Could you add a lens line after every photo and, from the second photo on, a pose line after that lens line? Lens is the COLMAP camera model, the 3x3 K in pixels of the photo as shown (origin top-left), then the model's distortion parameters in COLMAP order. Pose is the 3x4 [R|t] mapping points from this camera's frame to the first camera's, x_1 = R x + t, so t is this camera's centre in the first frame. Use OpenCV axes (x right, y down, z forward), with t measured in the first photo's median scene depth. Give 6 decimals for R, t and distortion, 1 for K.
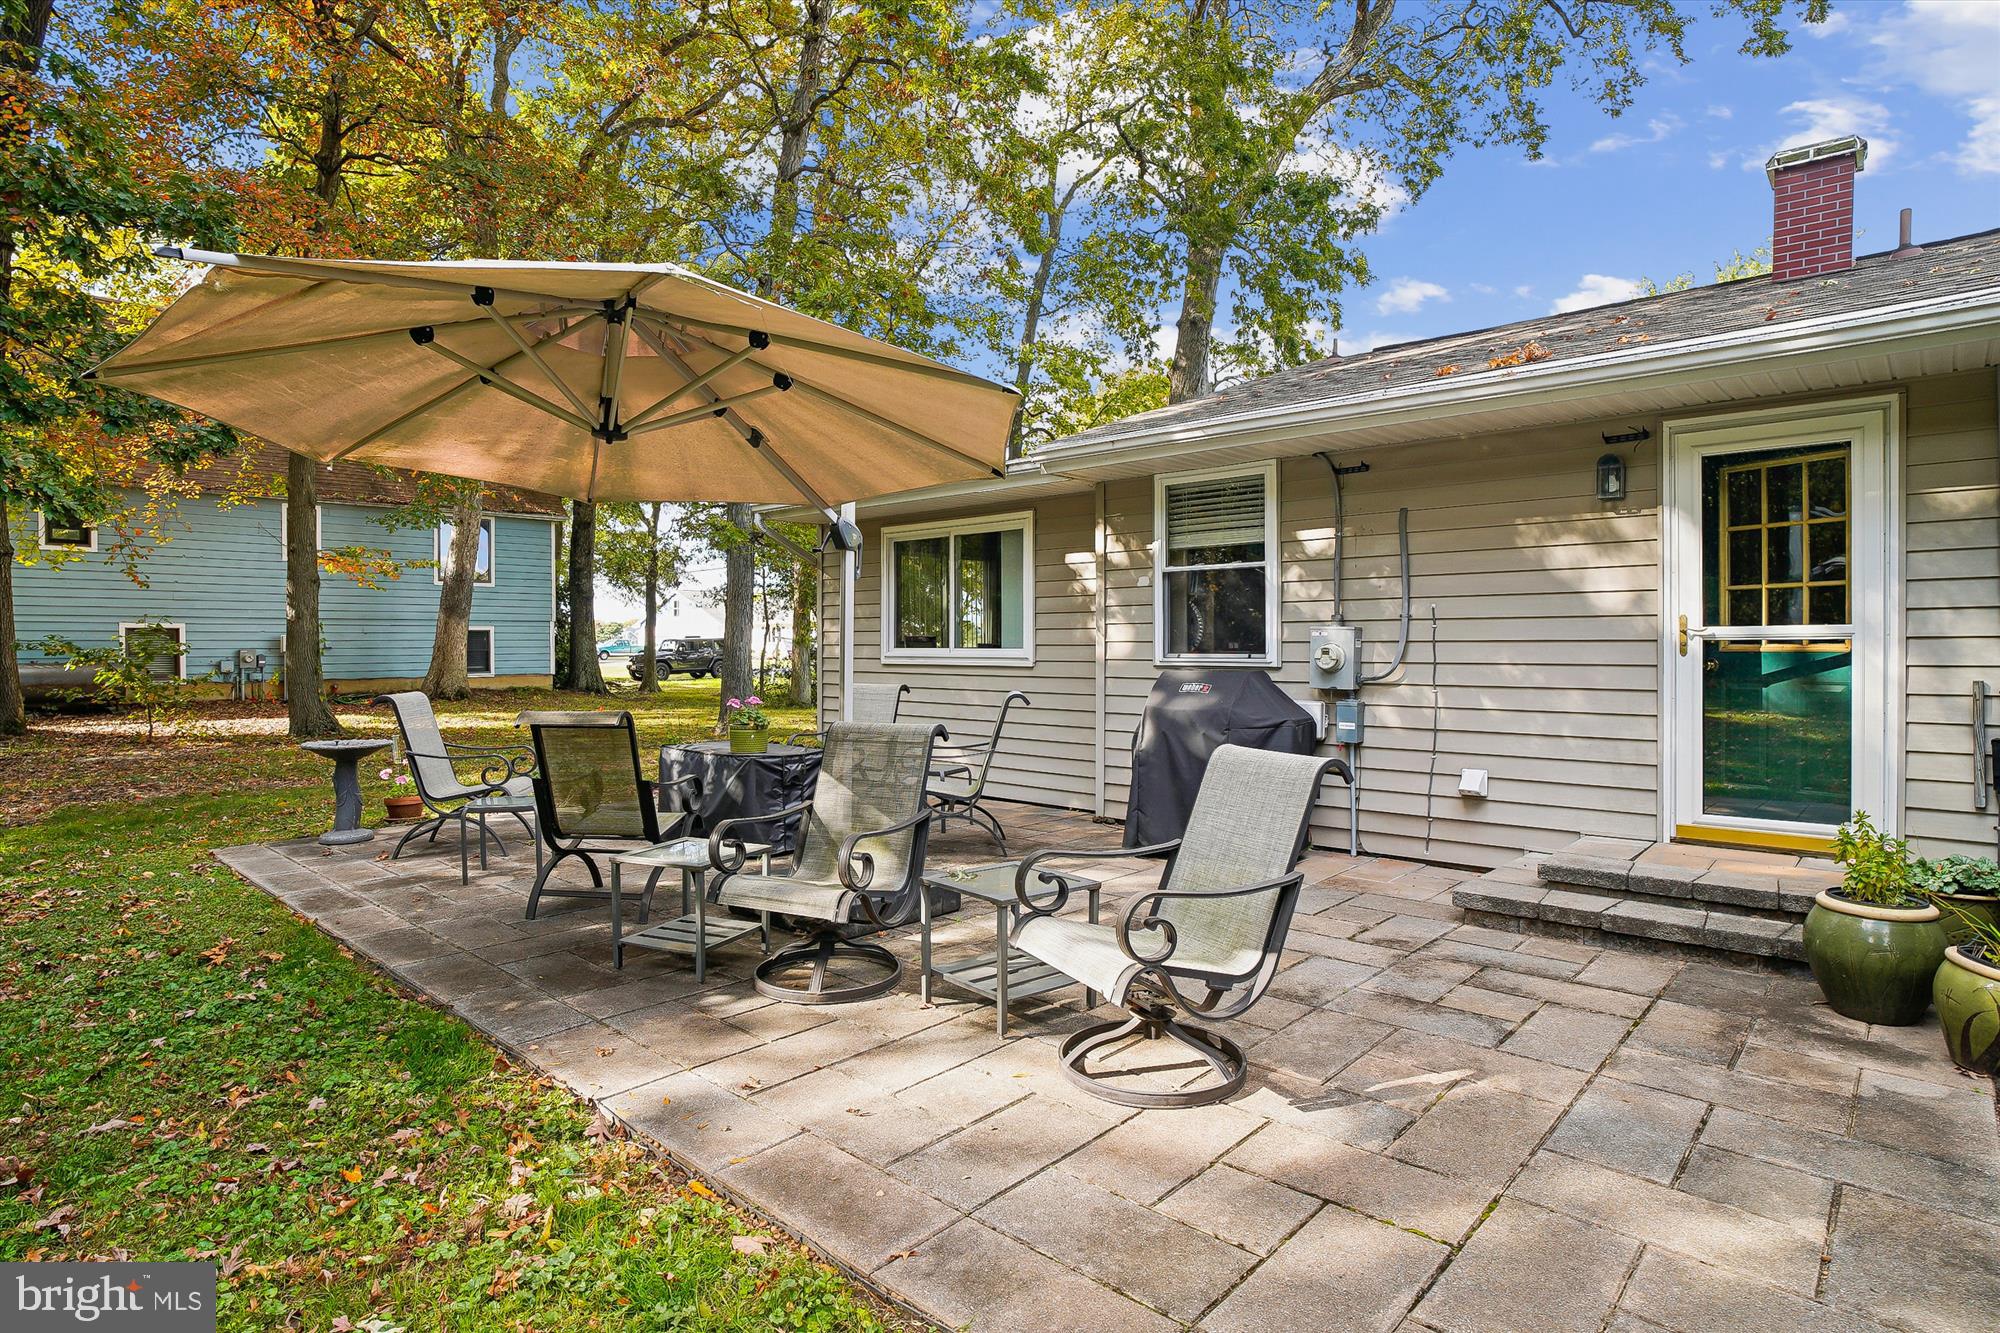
lens RADIAL K [[1050.9, 0, 994.1], [0, 1050.9, 640.2], [0, 0, 1]] dist [-0.036833, 0.019108]
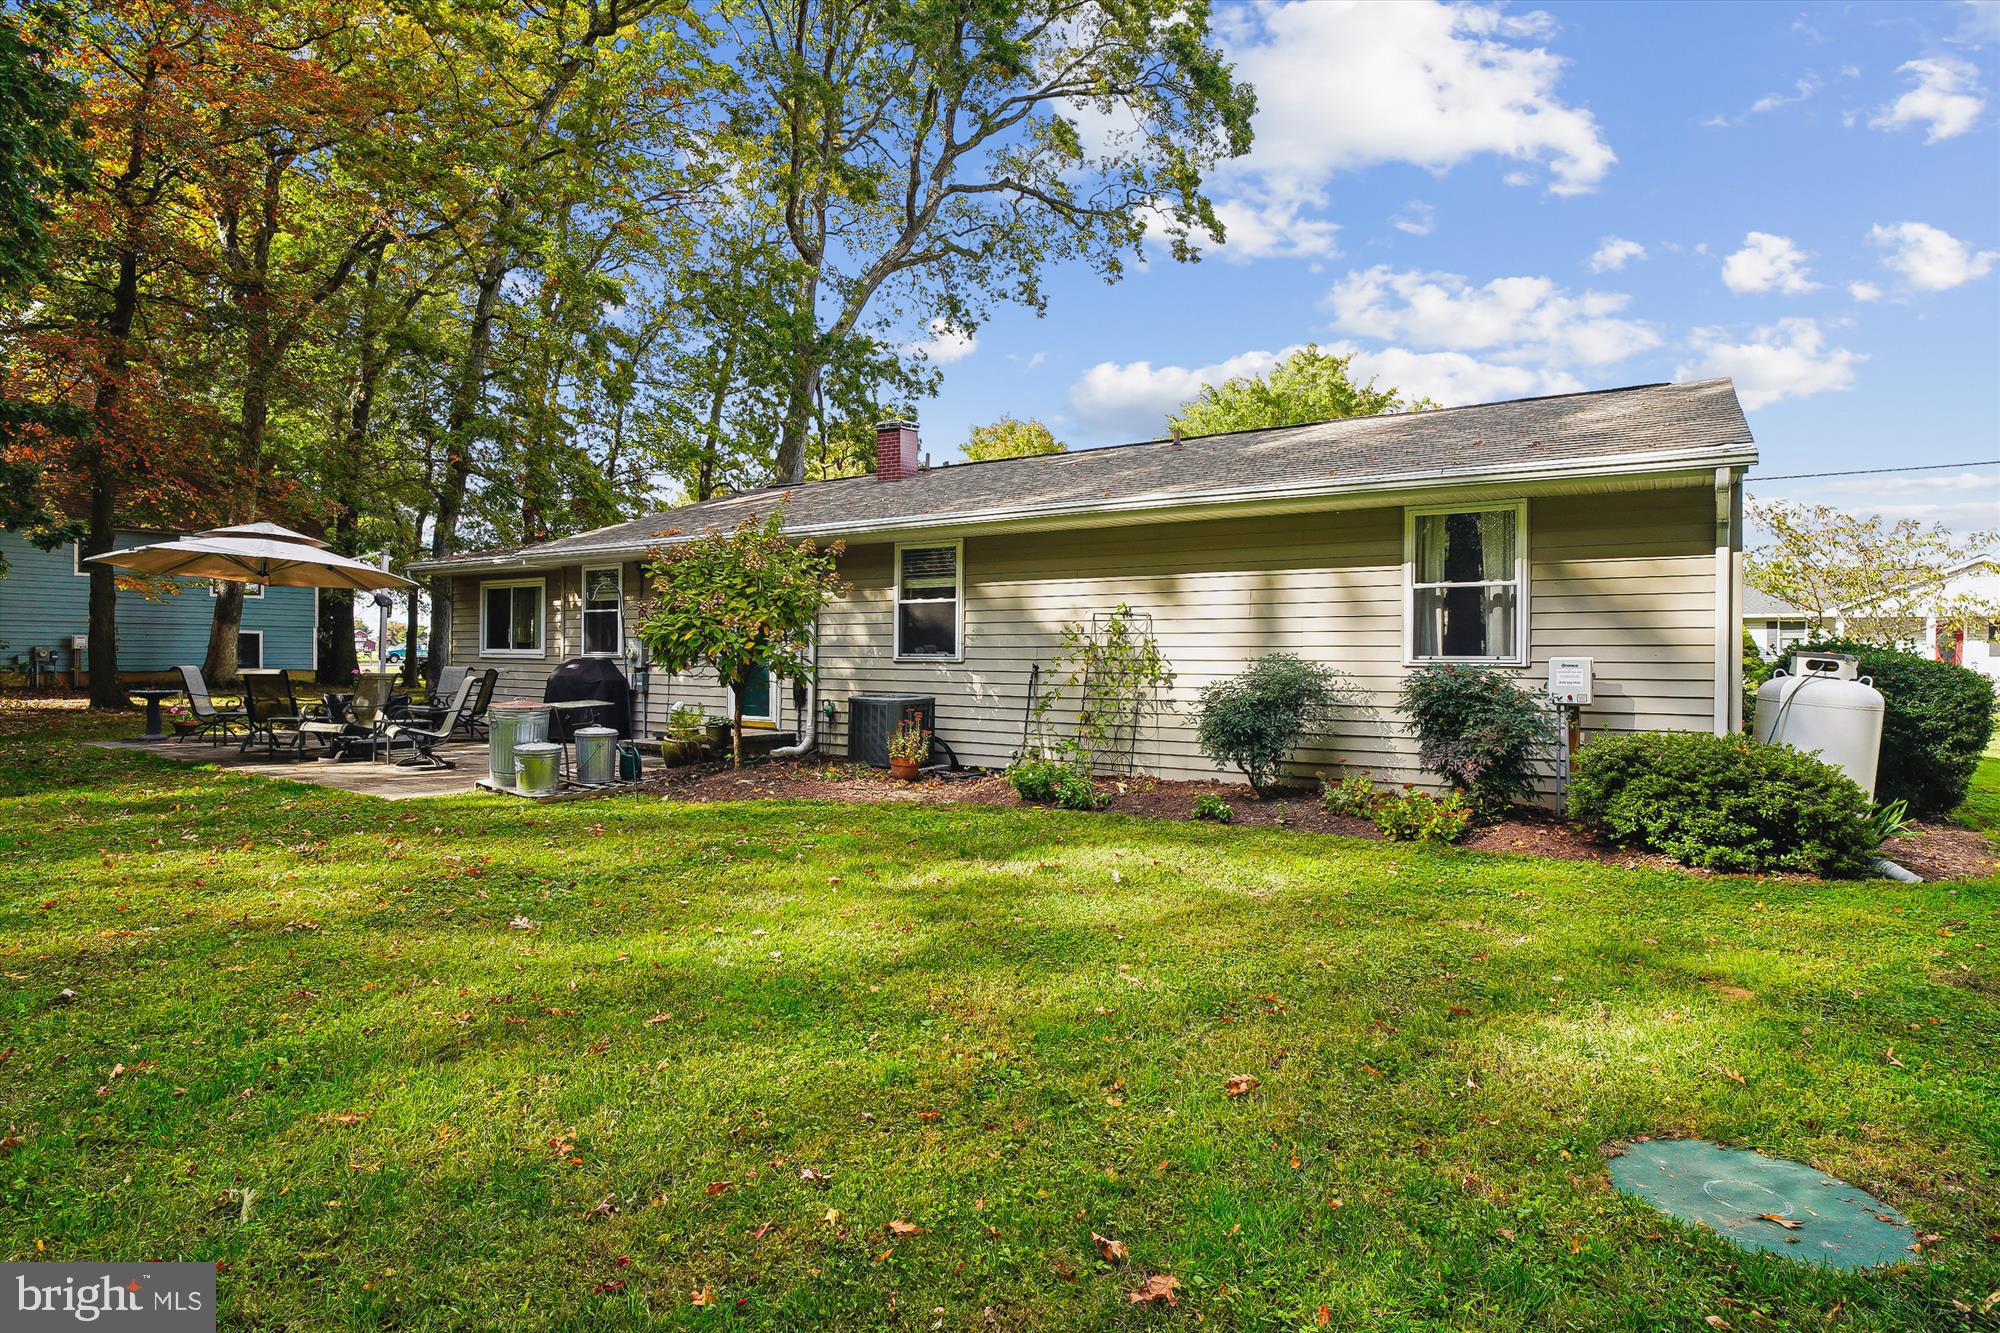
lens RADIAL K [[1050.9, 0, 994.1], [0, 1050.9, 640.2], [0, 0, 1]] dist [-0.036833, 0.019108]
pose [[0.989218, 0.012385, 0.145929, 0.342112], [-0.011300, 0.999902, -0.008259, -0.002349], [-0.146017, 0.006521, 0.989261, -0.588759]]
